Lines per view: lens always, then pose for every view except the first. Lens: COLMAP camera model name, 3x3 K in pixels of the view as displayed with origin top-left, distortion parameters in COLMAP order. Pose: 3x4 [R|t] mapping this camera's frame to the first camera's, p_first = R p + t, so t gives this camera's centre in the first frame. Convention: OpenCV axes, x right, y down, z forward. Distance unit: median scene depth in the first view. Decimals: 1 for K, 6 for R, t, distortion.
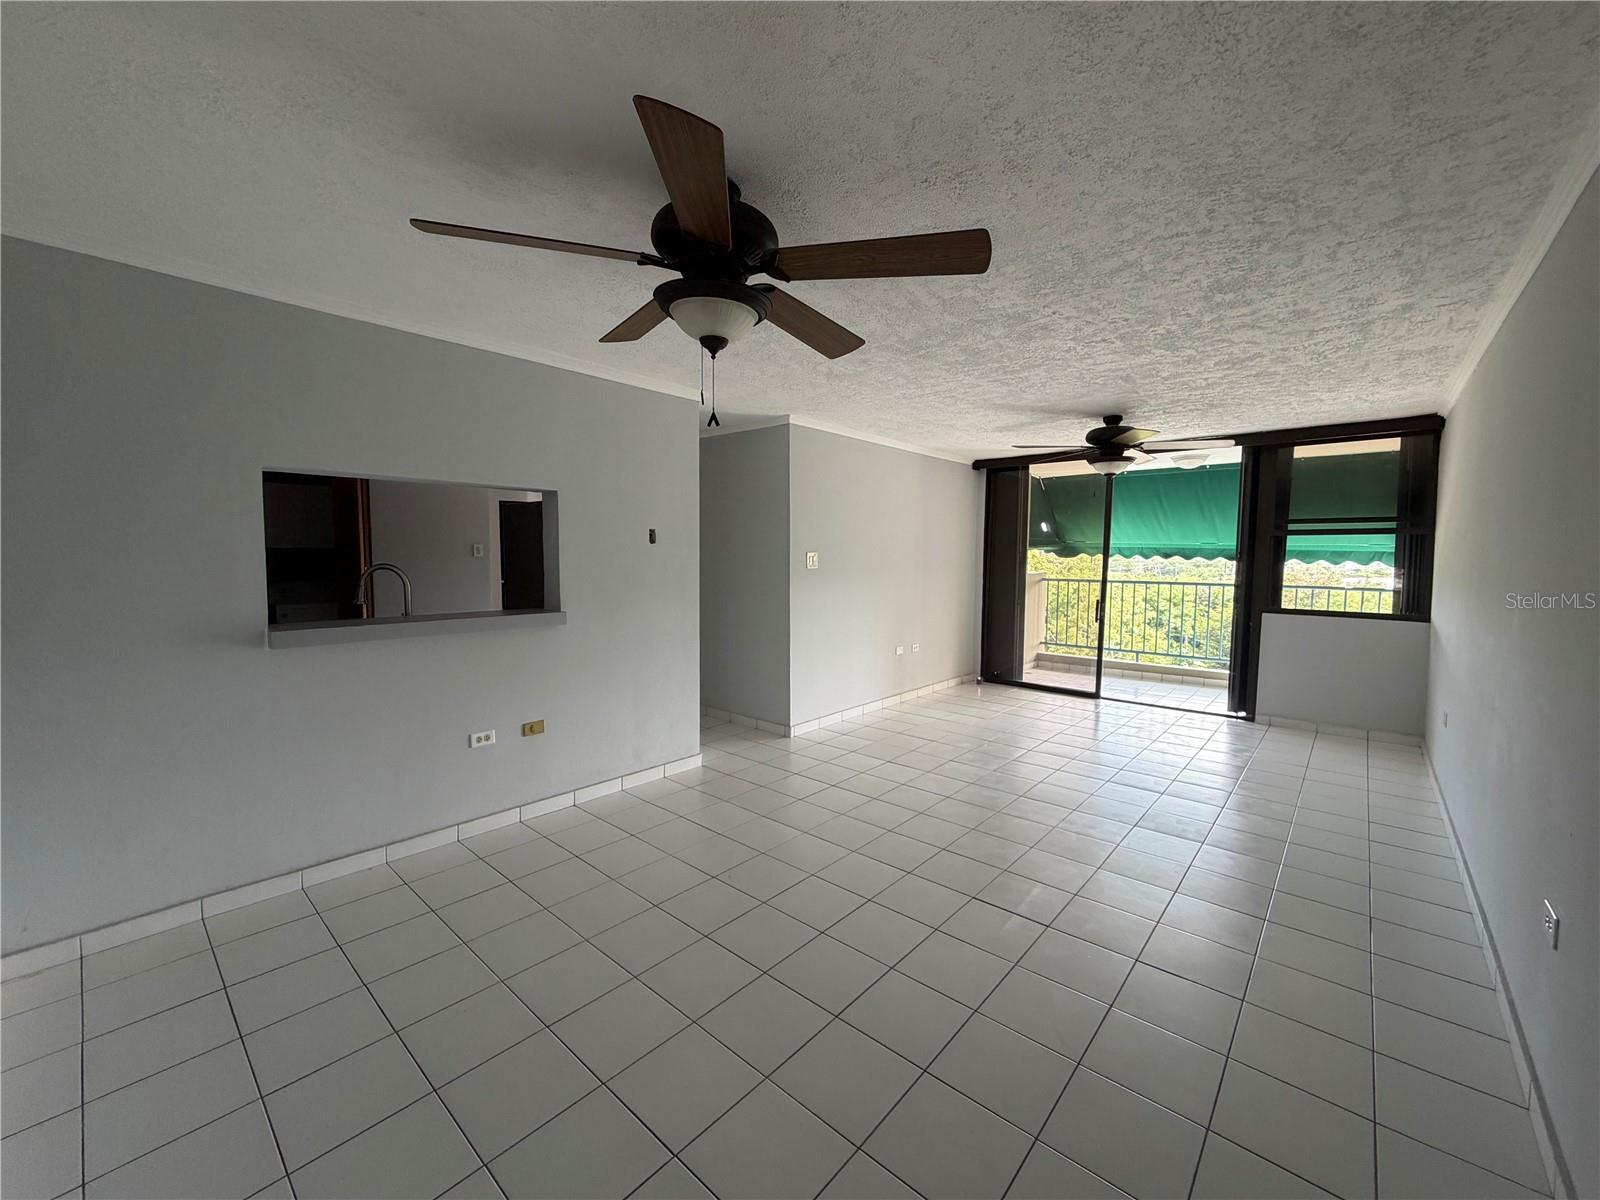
lens RADIAL K [[641.6, 0, 796.1], [0, 641.6, 598.8], [0, 0, 1]] dist [0.000577, 0.000037]
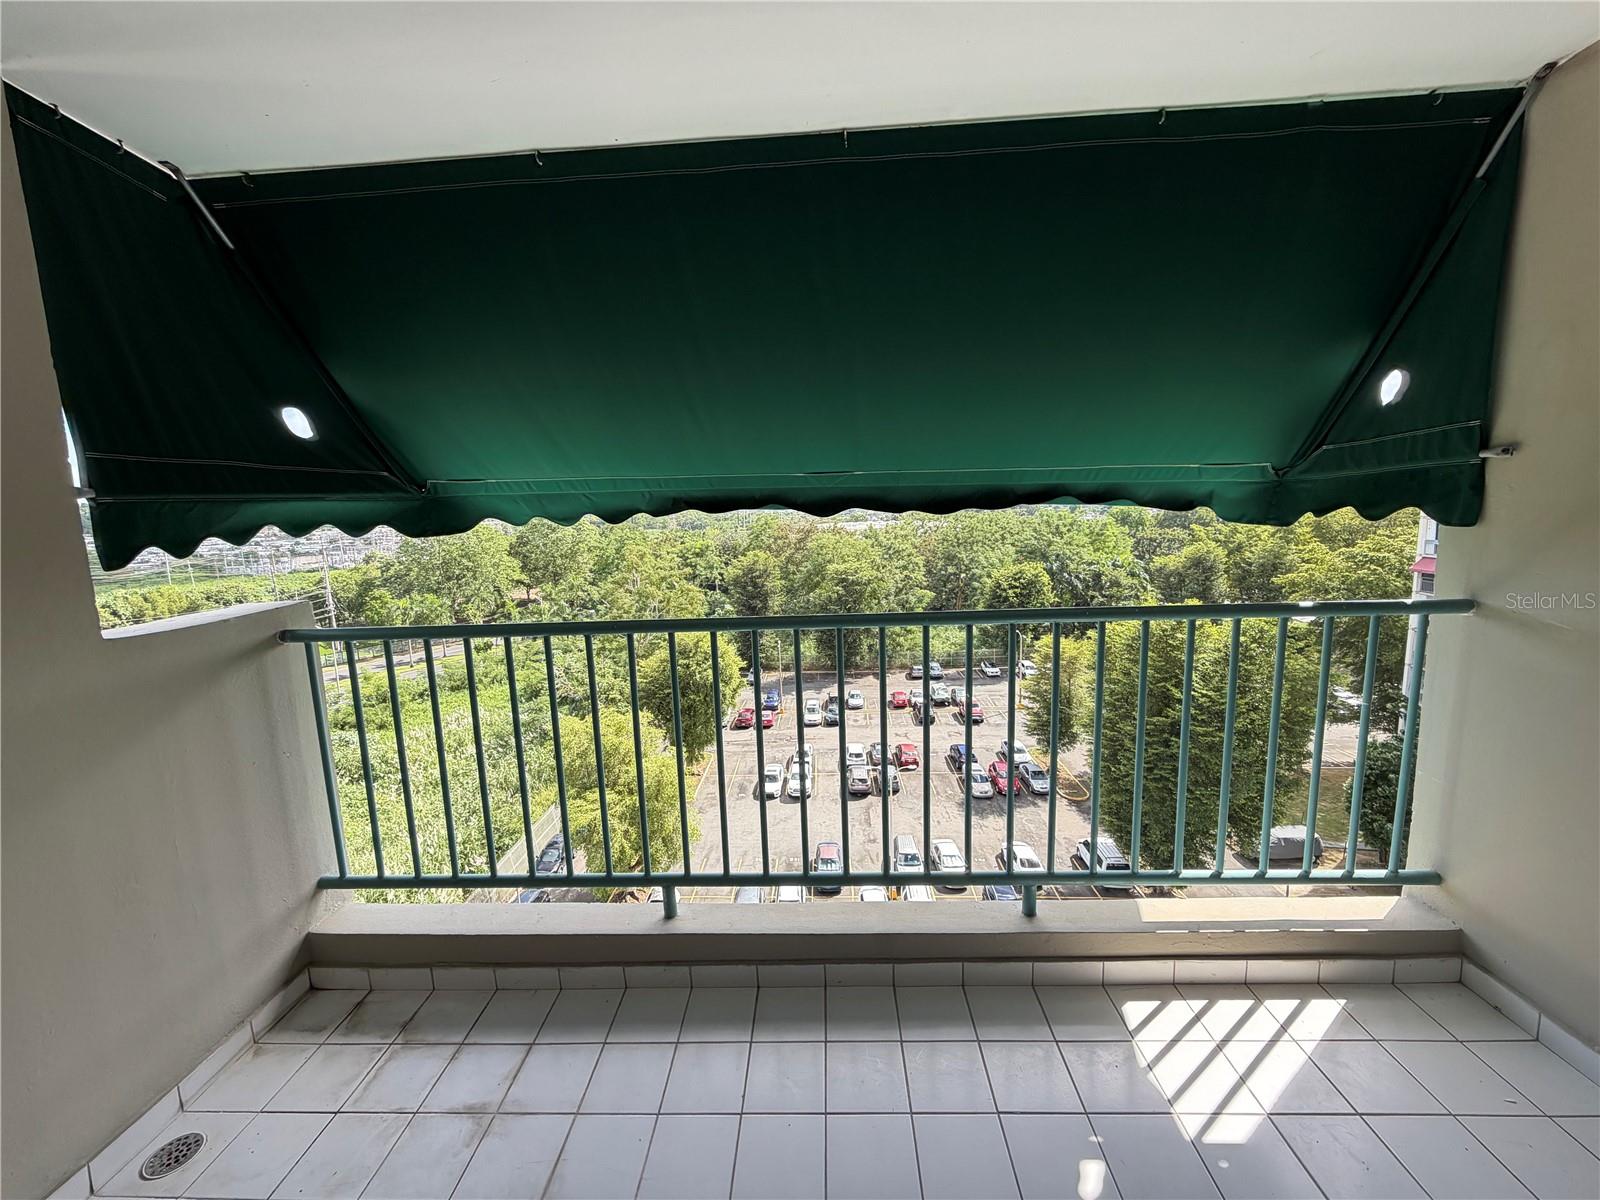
lens RADIAL K [[641.6, 0, 786.5], [0, 641.6, 603.1], [0, 0, 1]] dist [0.000577, 0.000037]
pose [[0.785871, -0.126444, 0.605325, 0.677143], [0.086416, 0.991723, 0.094967, -0.086059], [-0.612322, -0.022322, 0.790293, 1.216095]]
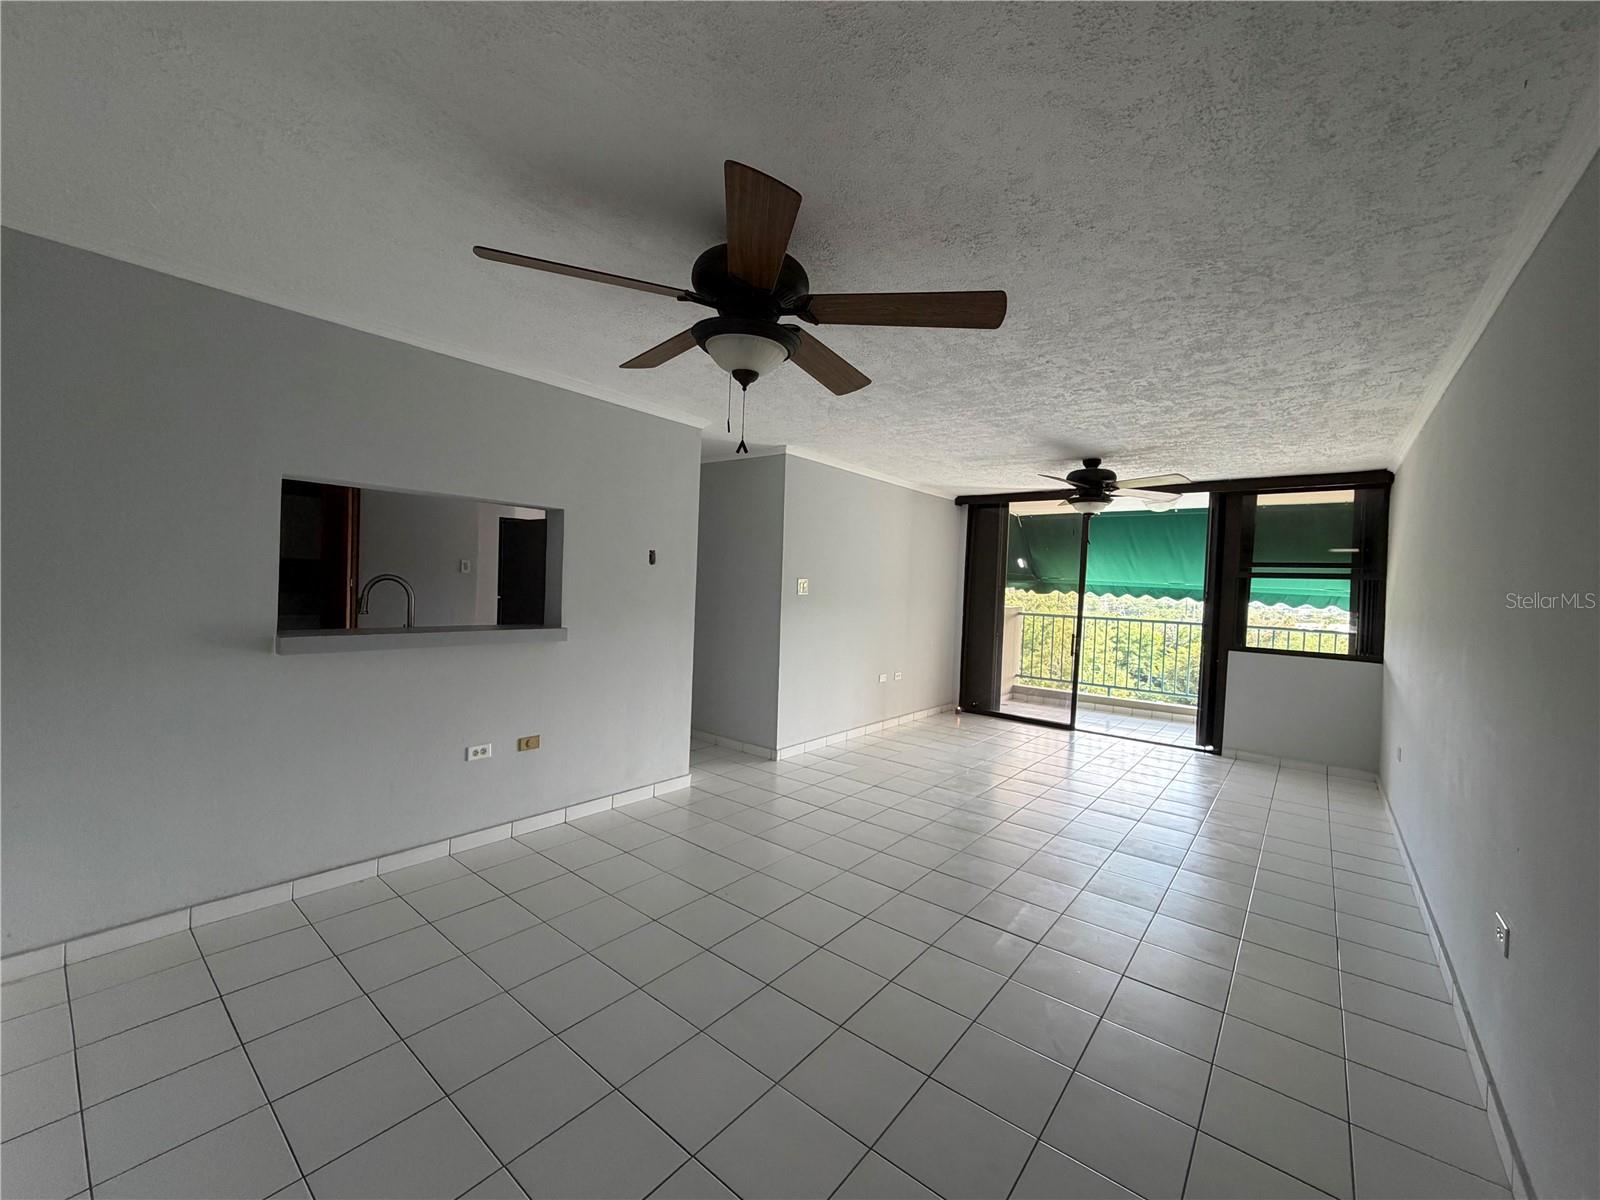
lens RADIAL K [[641.6, 0, 796.3], [0, 641.6, 599.0], [0, 0, 1]] dist [0.000577, 0.000037]
pose [[0.998583, 0.031194, 0.043107, -0.030306], [-0.029197, 0.998505, -0.046206, 0.007649], [-0.044484, 0.044882, 0.998001, -0.021405]]
